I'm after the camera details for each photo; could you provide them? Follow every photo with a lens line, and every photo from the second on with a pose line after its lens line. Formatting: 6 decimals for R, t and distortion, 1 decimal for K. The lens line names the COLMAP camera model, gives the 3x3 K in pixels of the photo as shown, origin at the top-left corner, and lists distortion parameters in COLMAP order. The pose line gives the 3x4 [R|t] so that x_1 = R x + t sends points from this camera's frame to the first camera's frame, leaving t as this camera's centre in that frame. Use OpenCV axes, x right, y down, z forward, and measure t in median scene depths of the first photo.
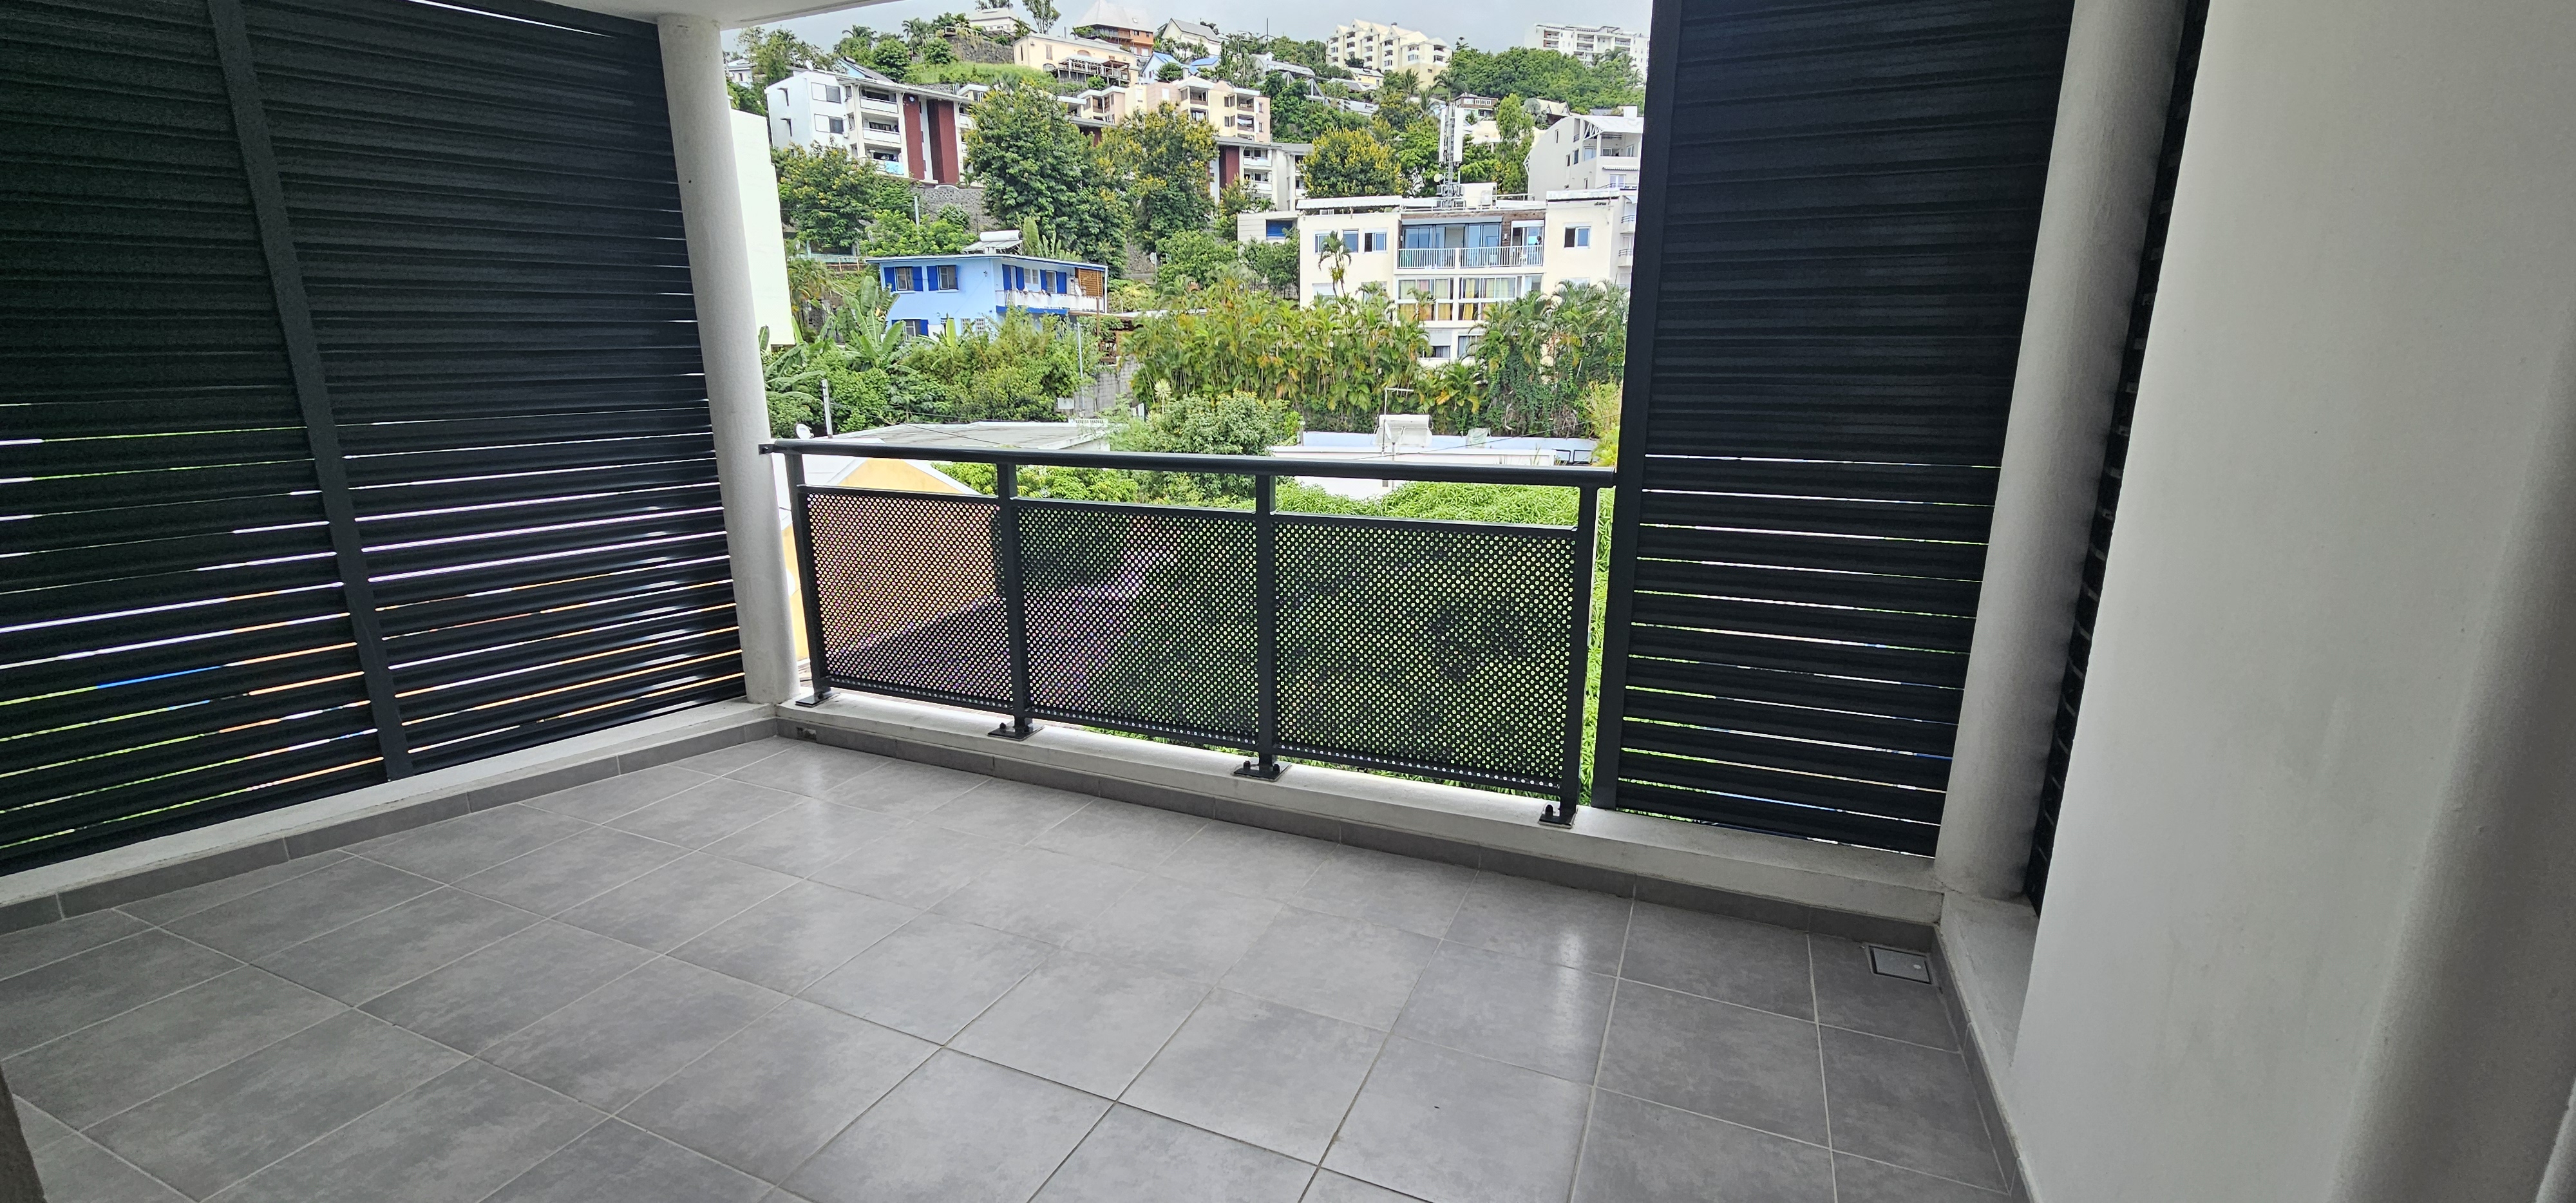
lens RADIAL K [[1055.1, 0, 1288.0], [0, 1055.1, 601.5], [0, 0, 1]] dist [-0.000199, -0.000347]
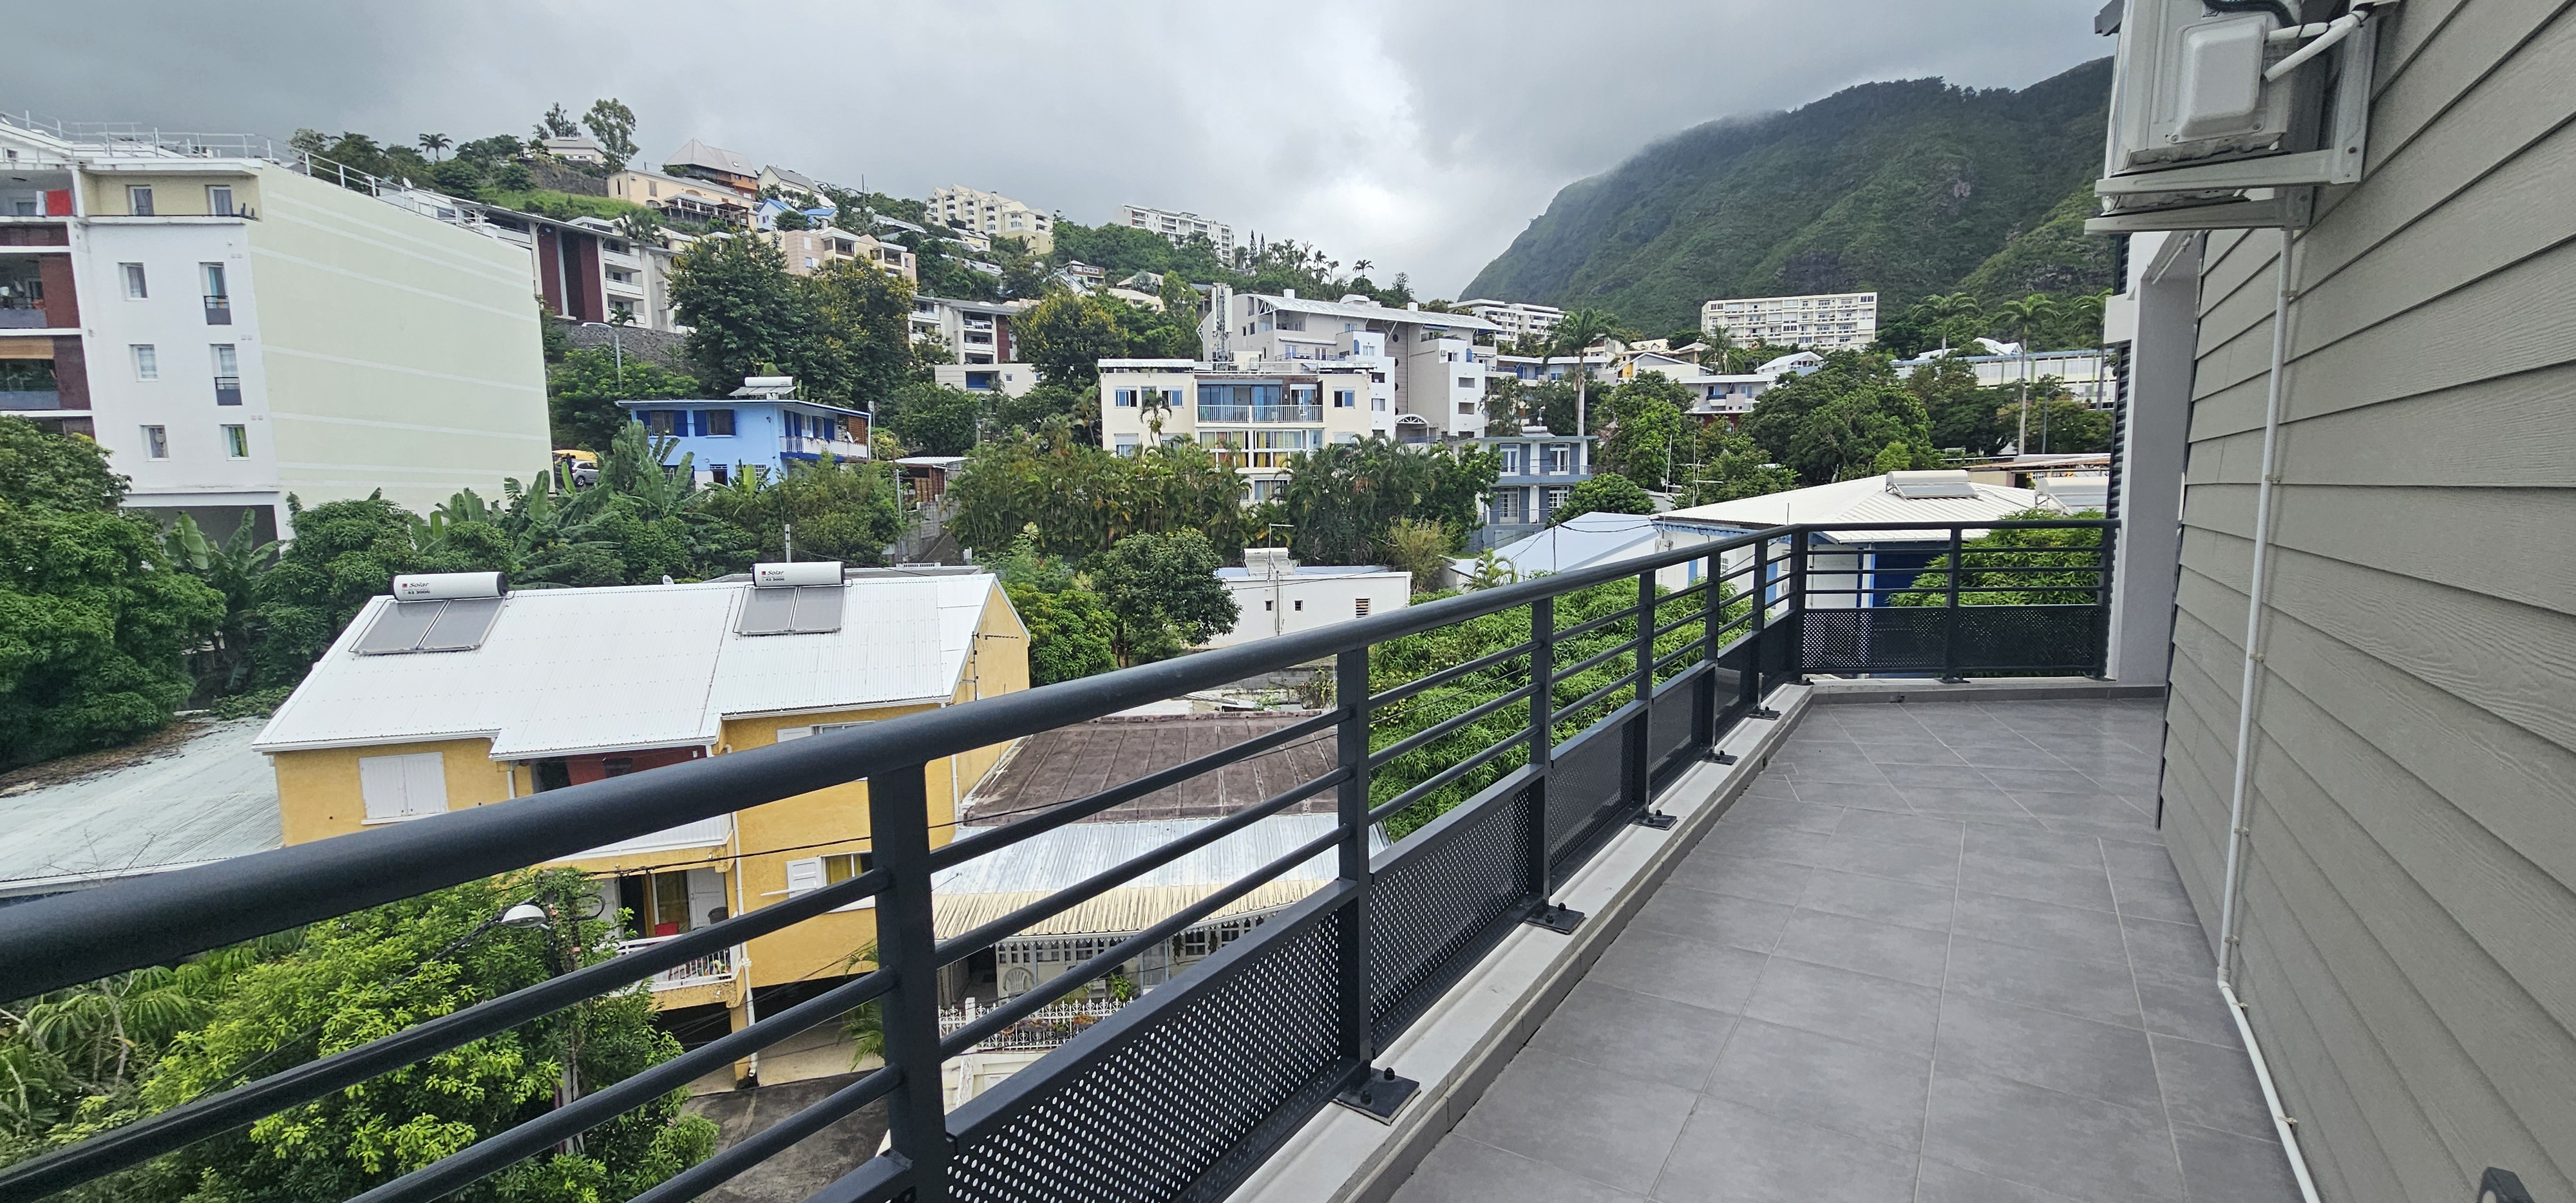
lens RADIAL K [[1055.1, 0, 1288.0], [0, 1055.1, 601.5], [0, 0, 1]] dist [-0.000199, -0.000347]
pose [[0.926840, -0.045870, 0.372645, -0.204230], [0.096055, 0.988448, -0.117235, 0.010883], [-0.362962, 0.144453, 0.920539, -0.030910]]
